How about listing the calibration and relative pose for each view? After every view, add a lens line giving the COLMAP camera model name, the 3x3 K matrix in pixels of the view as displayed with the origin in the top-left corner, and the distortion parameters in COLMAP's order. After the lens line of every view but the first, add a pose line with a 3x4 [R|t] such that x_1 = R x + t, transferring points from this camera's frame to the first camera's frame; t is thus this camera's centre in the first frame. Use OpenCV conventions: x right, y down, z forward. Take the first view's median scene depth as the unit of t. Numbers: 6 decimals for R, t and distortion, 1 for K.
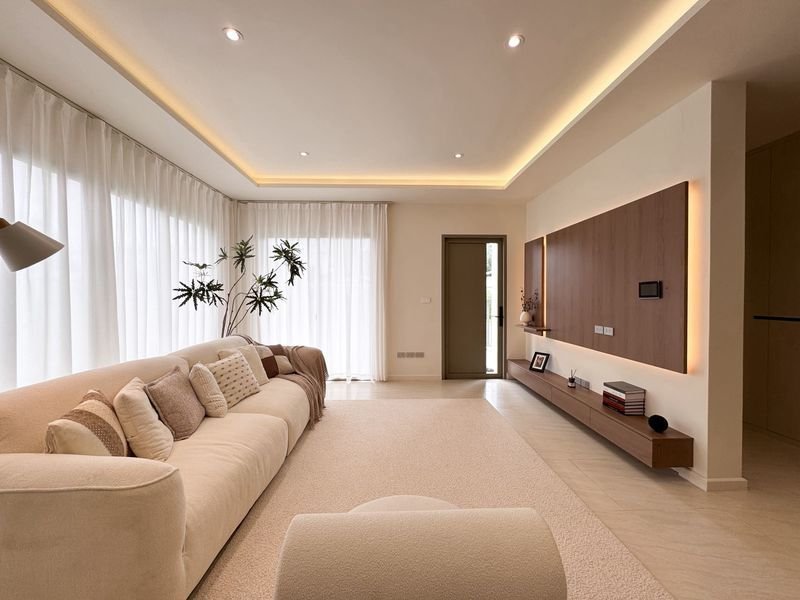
lens RADIAL K [[322.8, 0, 399.0], [0, 322.8, 297.3], [0, 0, 1]] dist [-0.006884, -0.000455]
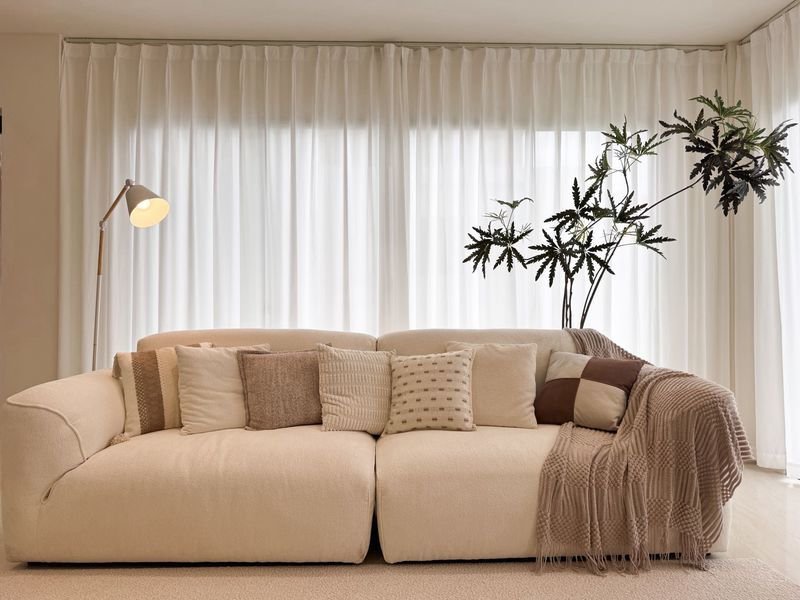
lens RADIAL K [[562.9, 0, 397.7], [0, 562.9, 302.9], [0, 0, 1]] dist [0.054895, -0.056949]
pose [[0.011019, -0.009222, -0.999897, 0.410188], [-0.001693, 0.999956, -0.009242, 0.095327], [0.999938, 0.001795, 0.011003, 0.819622]]
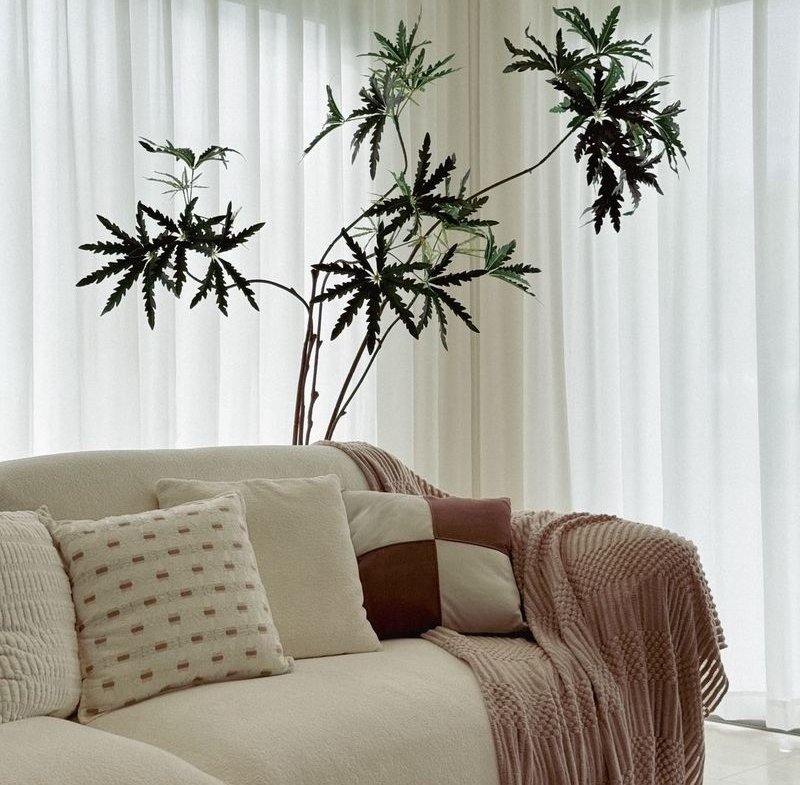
lens RADIAL K [[1511.8, 0, 413.5], [0, 1511.8, 412.0], [0, 0, 1]] dist [0.143872, 0.000000]
pose [[0.718256, 0.002352, -0.695775, 0.335476], [0.001730, 0.999985, 0.005167, 0.099183], [0.695777, -0.004915, 0.718241, 0.289974]]
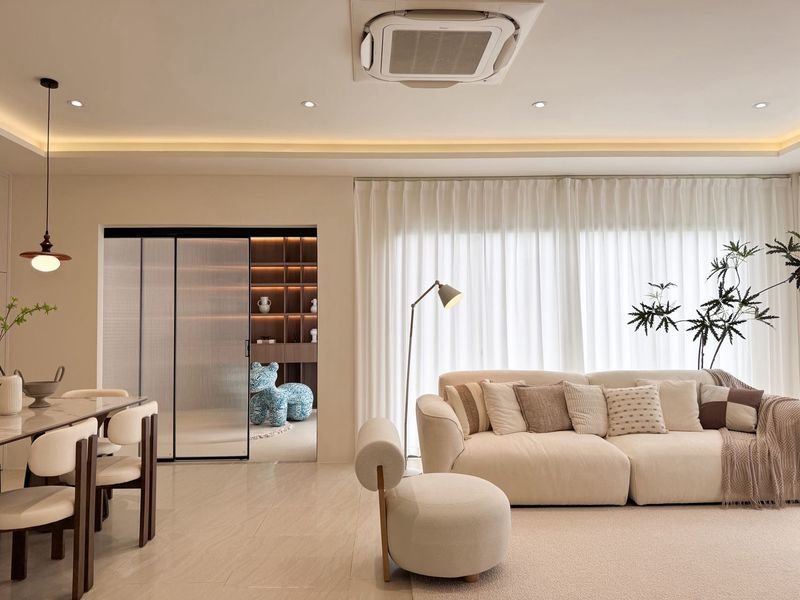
lens RADIAL K [[562.9, 0, 408.0], [0, 562.9, 300.1], [0, 0, 1]] dist [0.054895, -0.056949]
pose [[0.011819, -0.044702, -0.998930, 0.982140], [0.005139, 0.998990, -0.044644, 0.006748], [0.999917, -0.004606, 0.012037, 0.294370]]
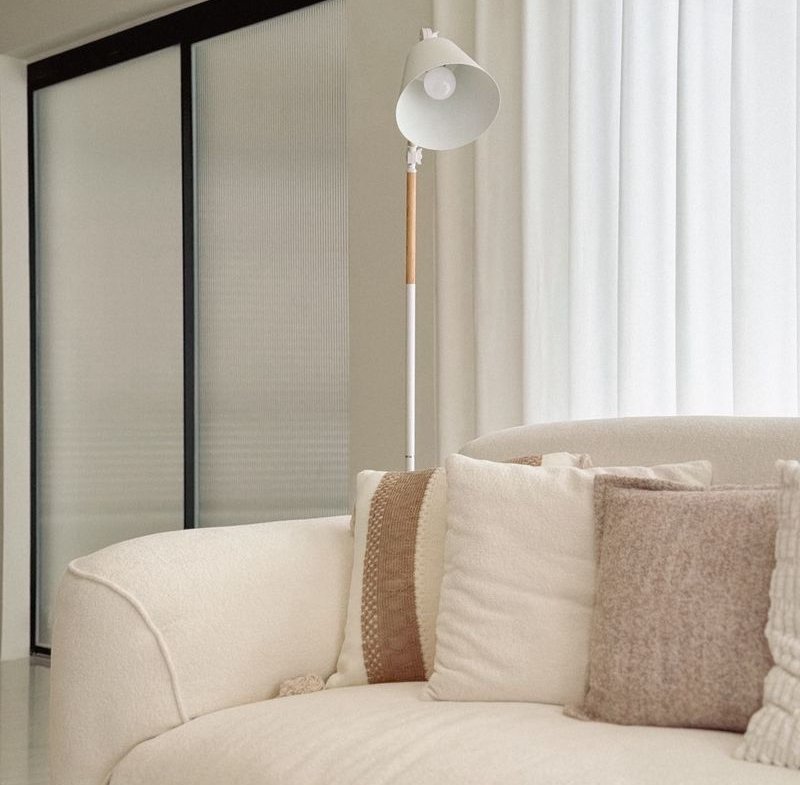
lens RADIAL K [[1511.8, 0, 401.4], [0, 1511.8, 391.9], [0, 0, 1]] dist [0.143872, 0.000000]
pose [[-0.723360, -0.003051, -0.690465, 0.148598], [0.000535, 0.999987, -0.004979, 0.121243], [0.690471, -0.003971, -0.723349, 1.083495]]
